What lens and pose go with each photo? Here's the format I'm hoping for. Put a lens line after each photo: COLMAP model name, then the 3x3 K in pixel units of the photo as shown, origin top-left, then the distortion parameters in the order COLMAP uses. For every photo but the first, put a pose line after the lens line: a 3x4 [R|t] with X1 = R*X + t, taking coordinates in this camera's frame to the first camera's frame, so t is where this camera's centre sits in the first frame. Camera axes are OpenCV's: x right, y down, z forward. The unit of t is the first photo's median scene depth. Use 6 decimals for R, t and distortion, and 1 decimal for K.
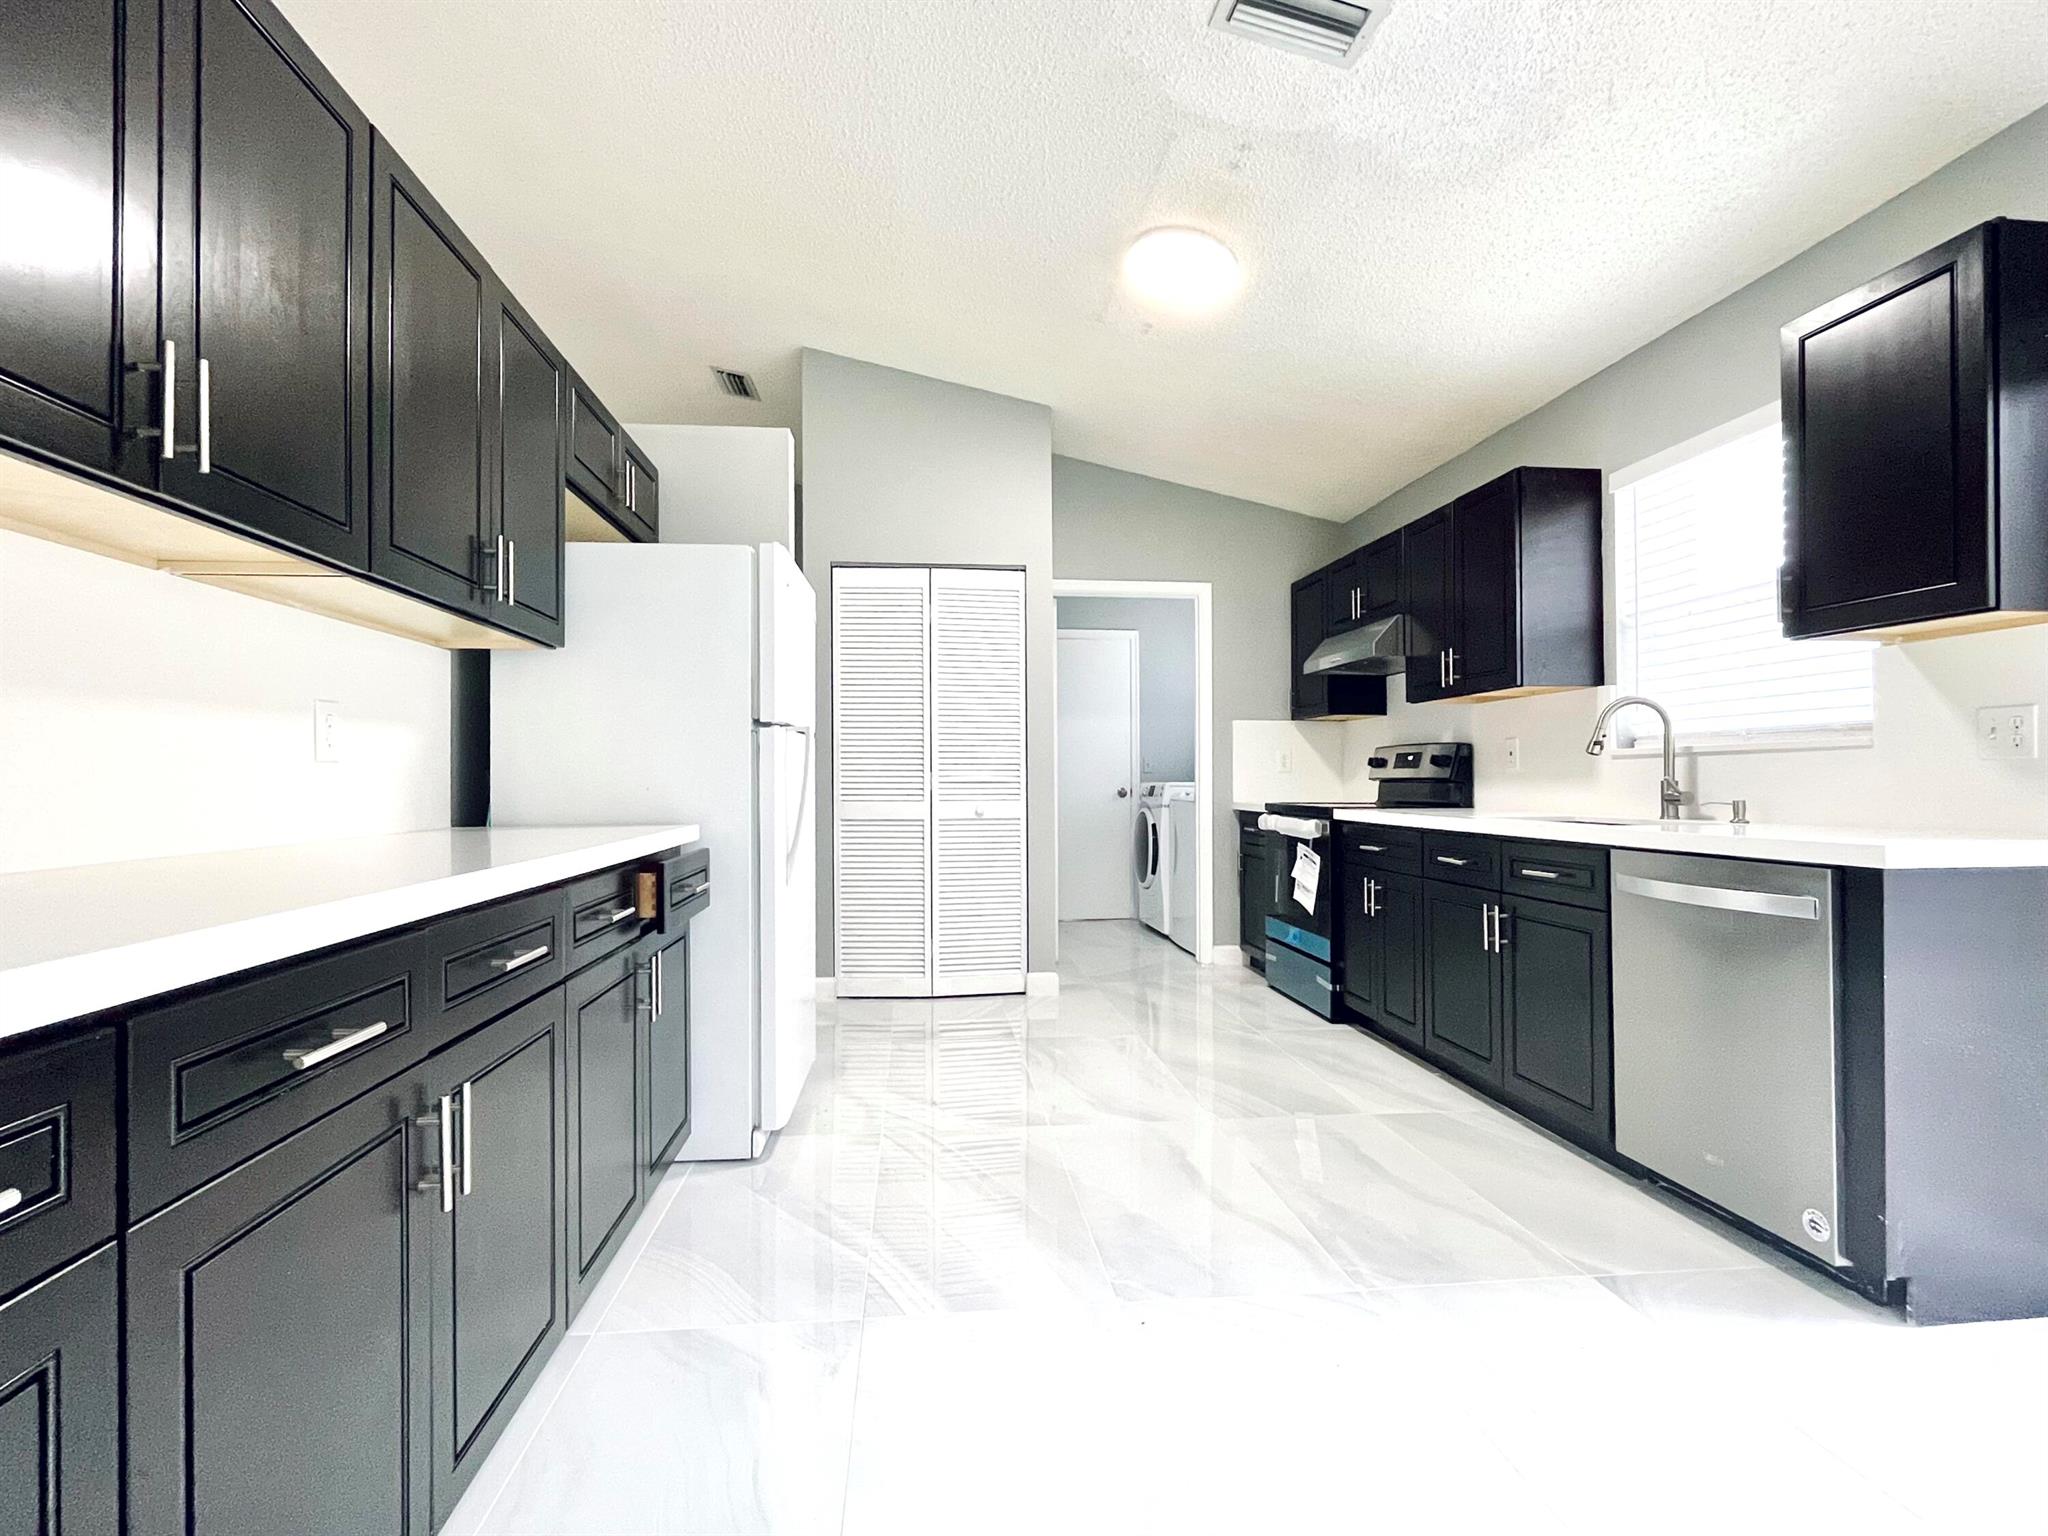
lens RADIAL K [[966.2, 0, 1032.3], [0, 966.2, 772.7], [0, 0, 1]] dist [0.002330, 0.001835]
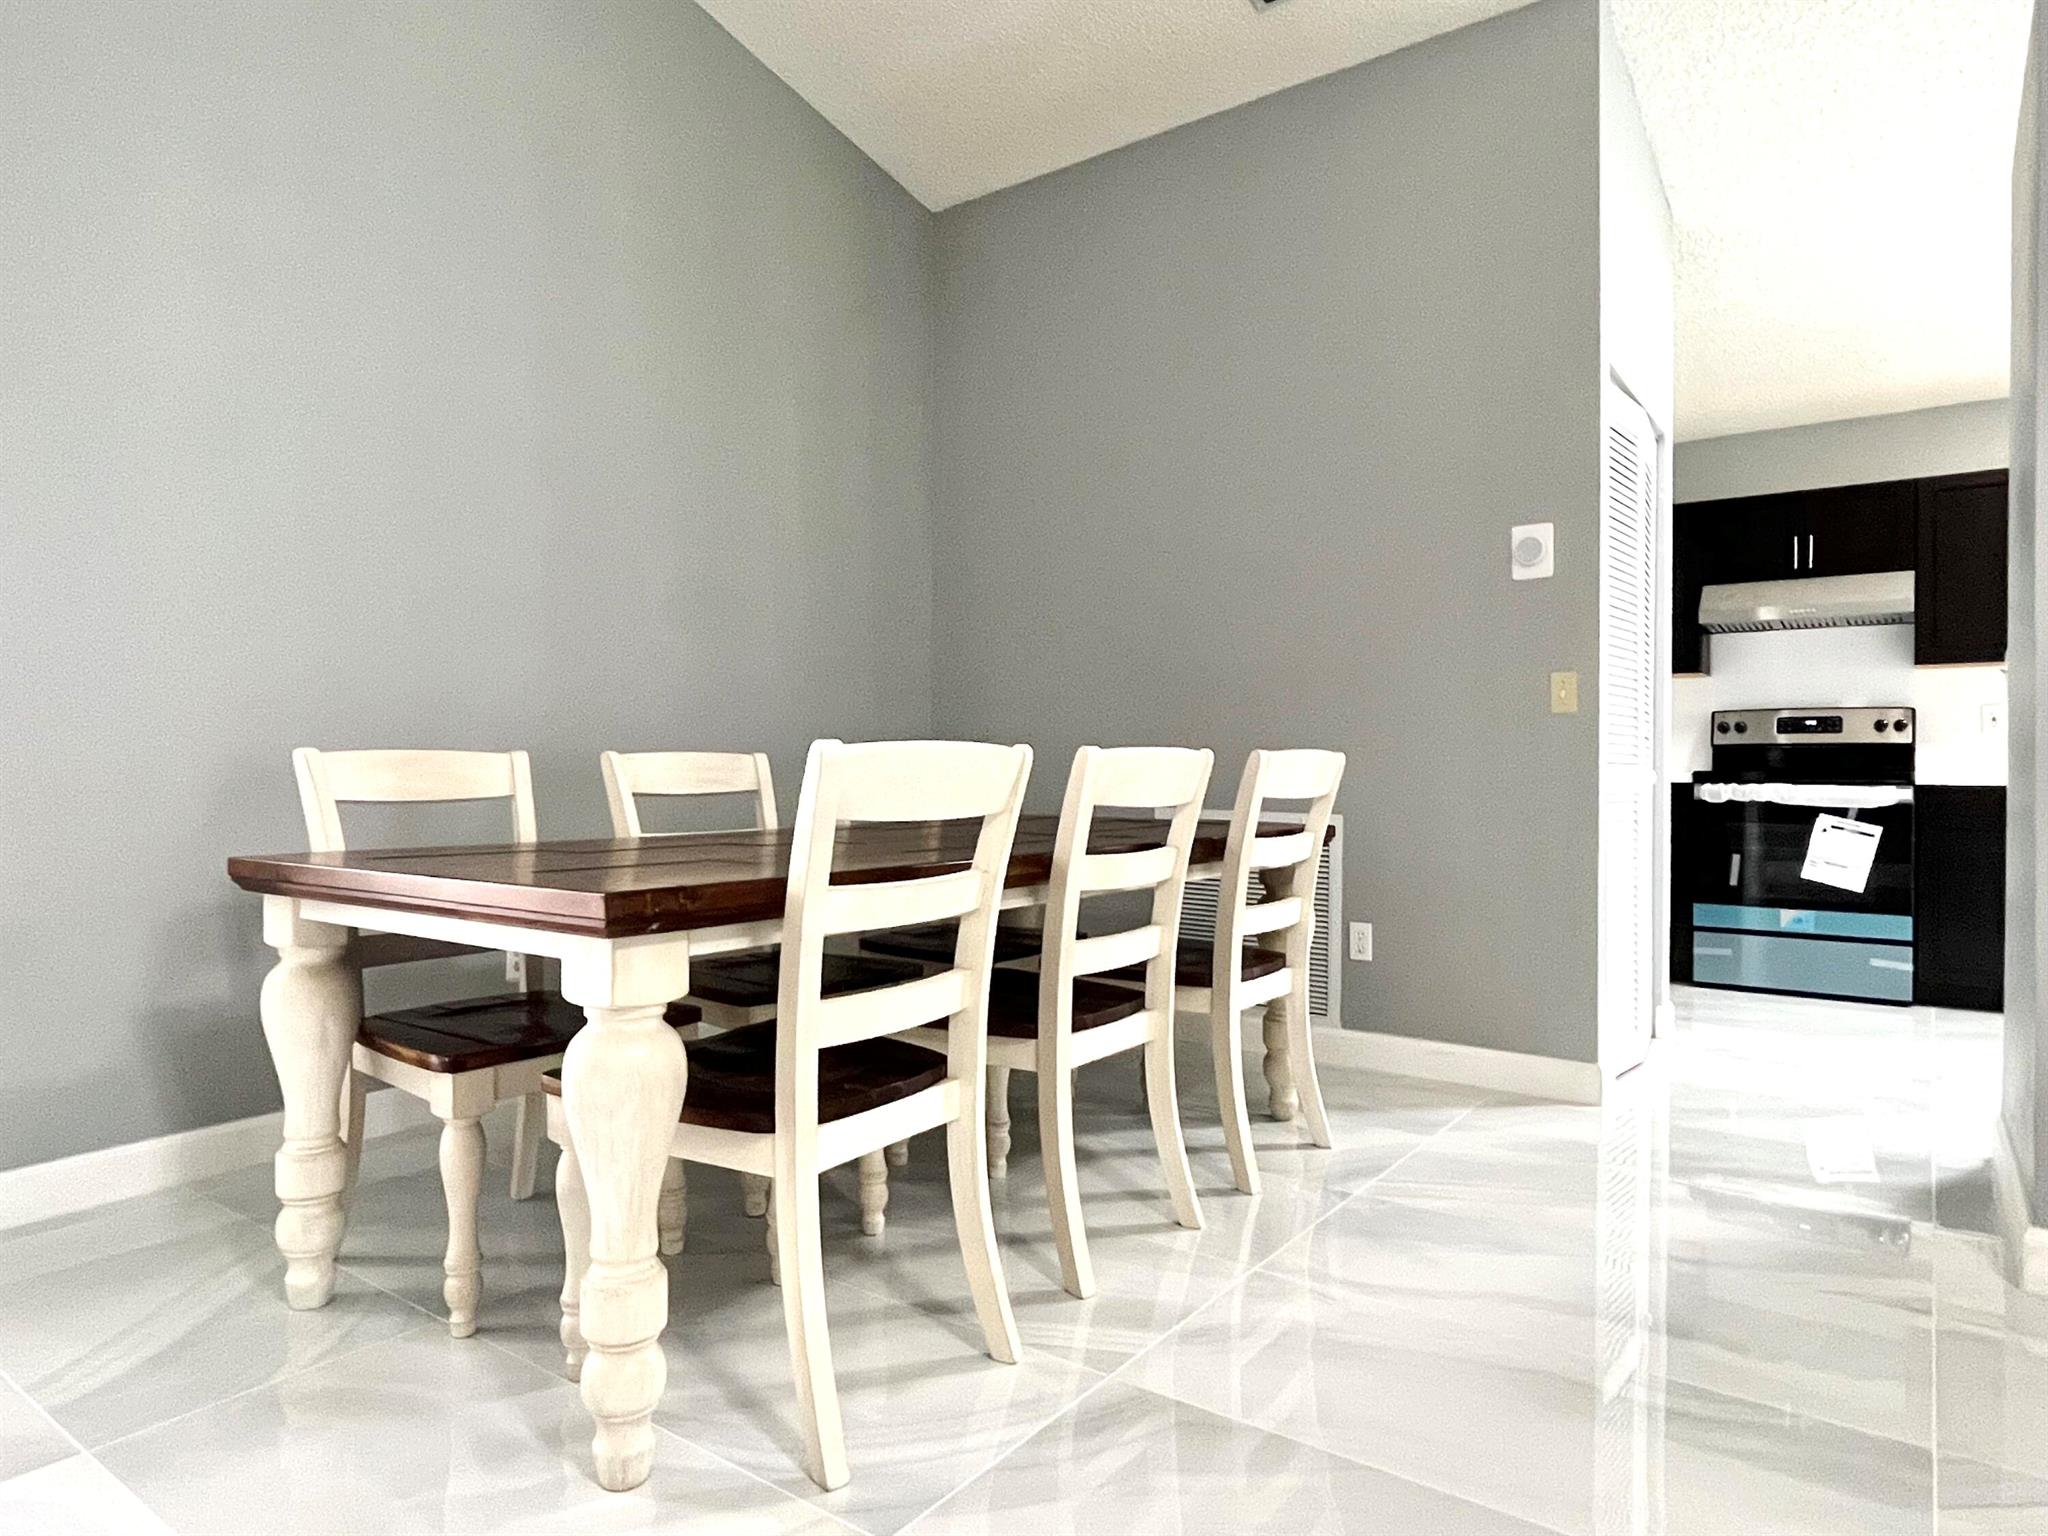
lens RADIAL K [[1224.8, 0, 1027.8], [0, 1224.8, 762.0], [0, 0, 1]] dist [-0.001320, -0.002292]
pose [[0.686468, 0.007357, 0.727123, -1.365046], [-0.009889, 0.999951, -0.000781, 0.043011], [-0.727093, -0.006654, 0.686507, 0.990485]]
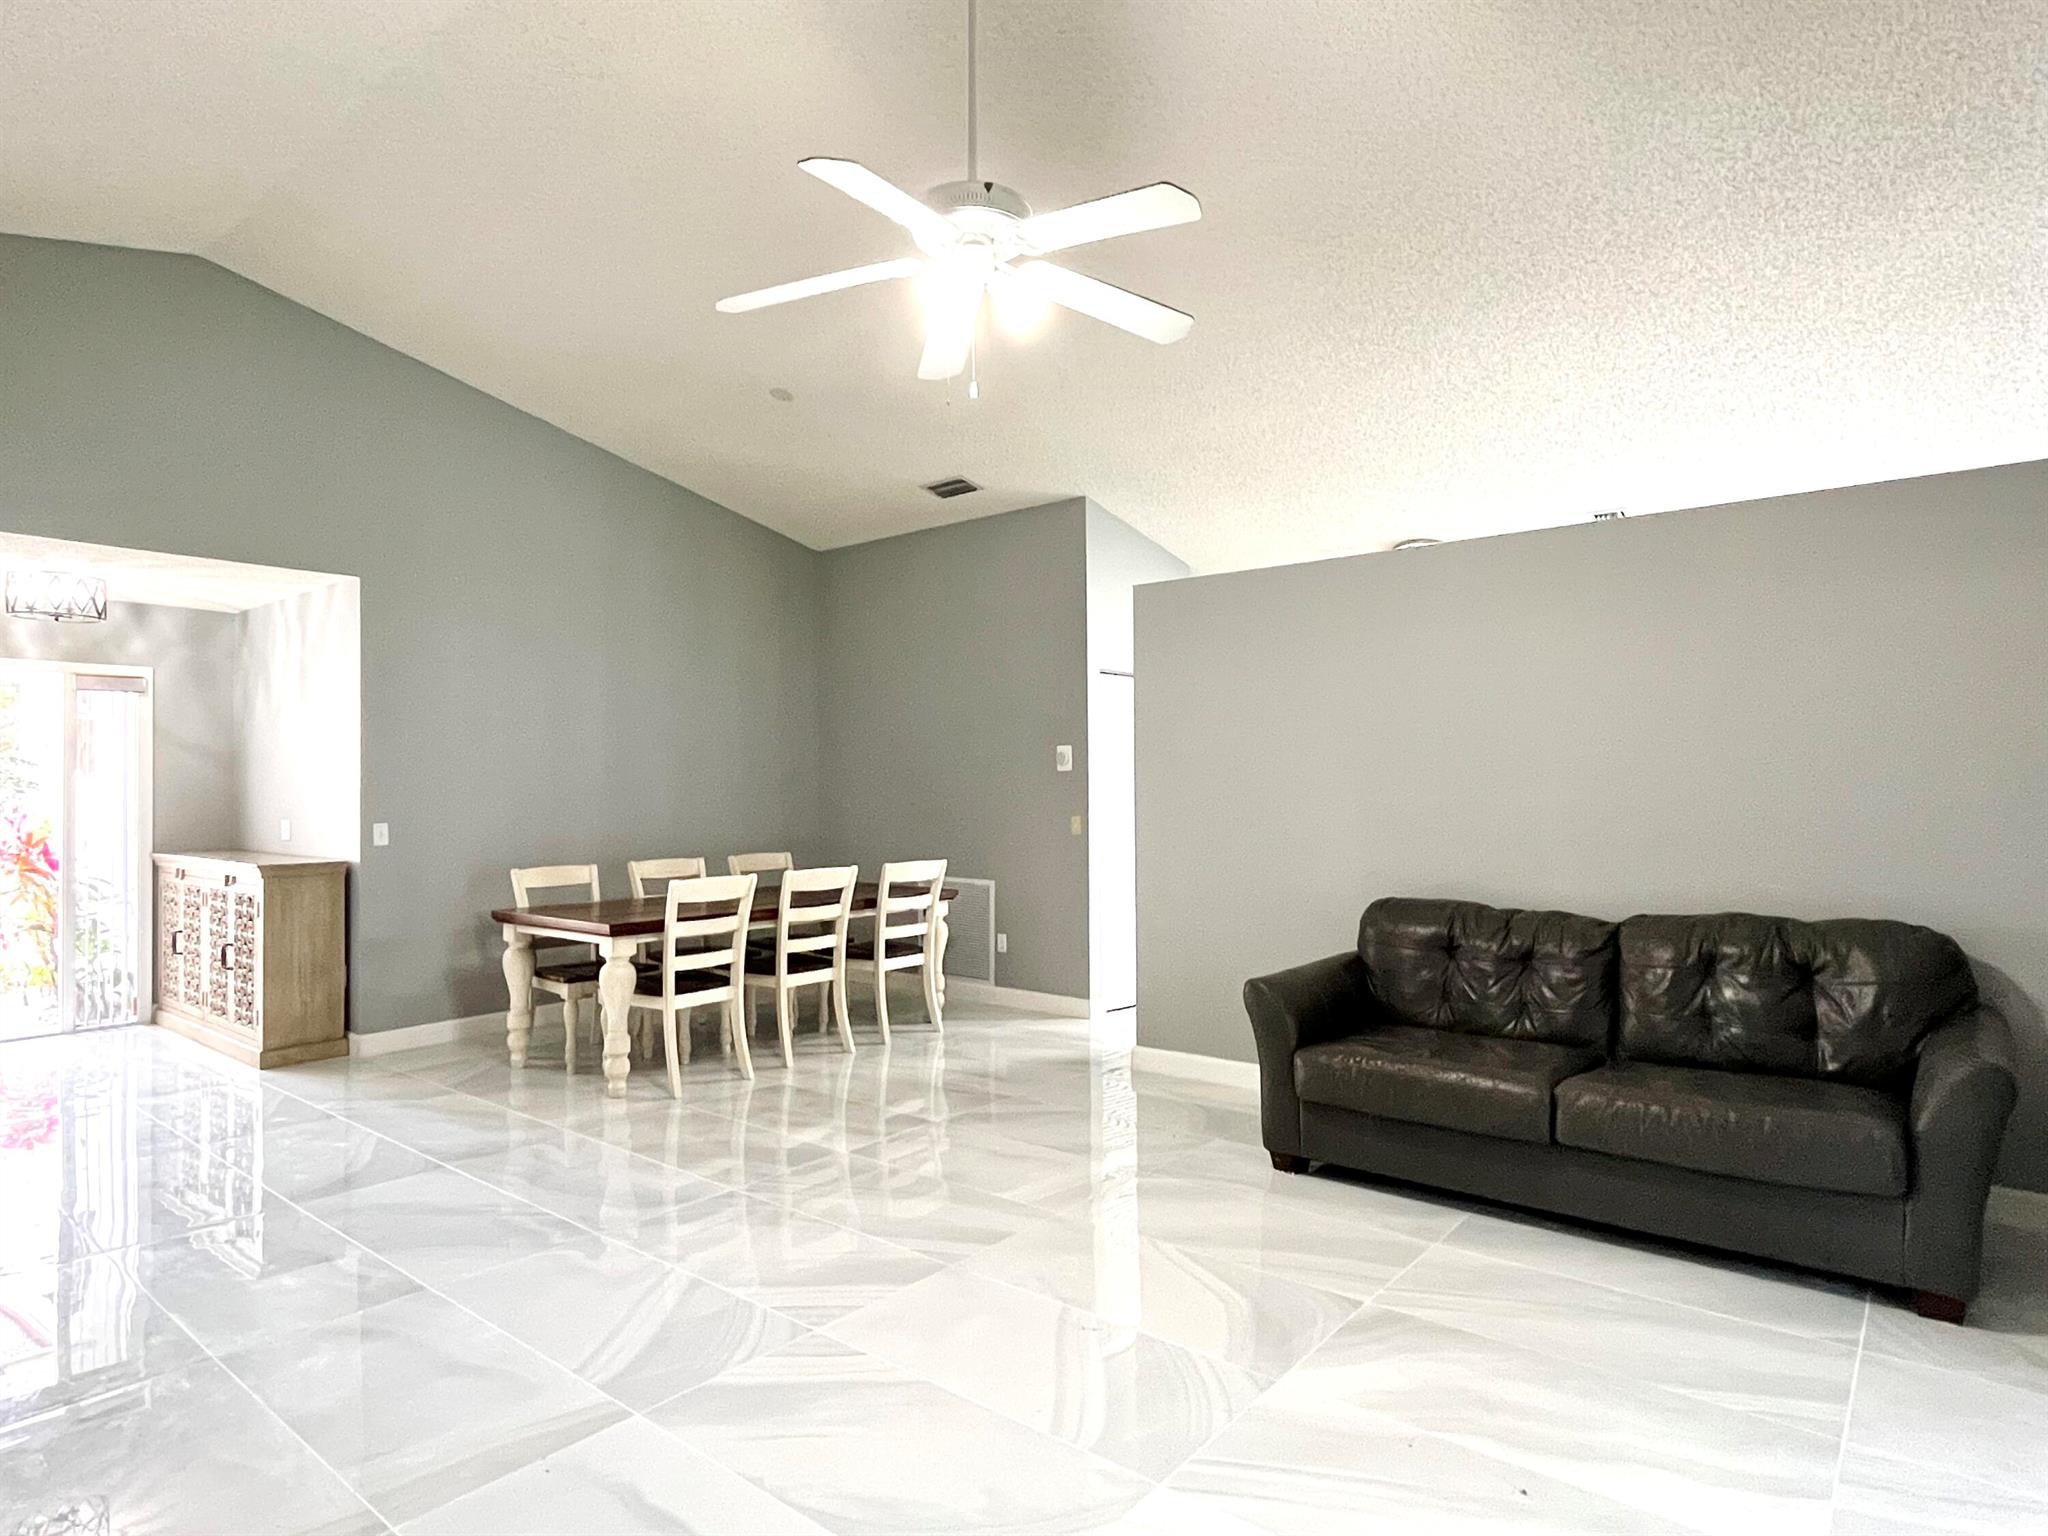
lens RADIAL K [[1132.2, 0, 1024.4], [0, 1132.2, 771.8], [0, 0, 1]] dist [-0.006263, -0.000561]
pose [[0.726867, 0.010295, 0.686701, -1.763489], [-0.002727, 0.999923, -0.012104, -0.090164], [-0.686773, 0.006925, 0.726839, -0.028248]]
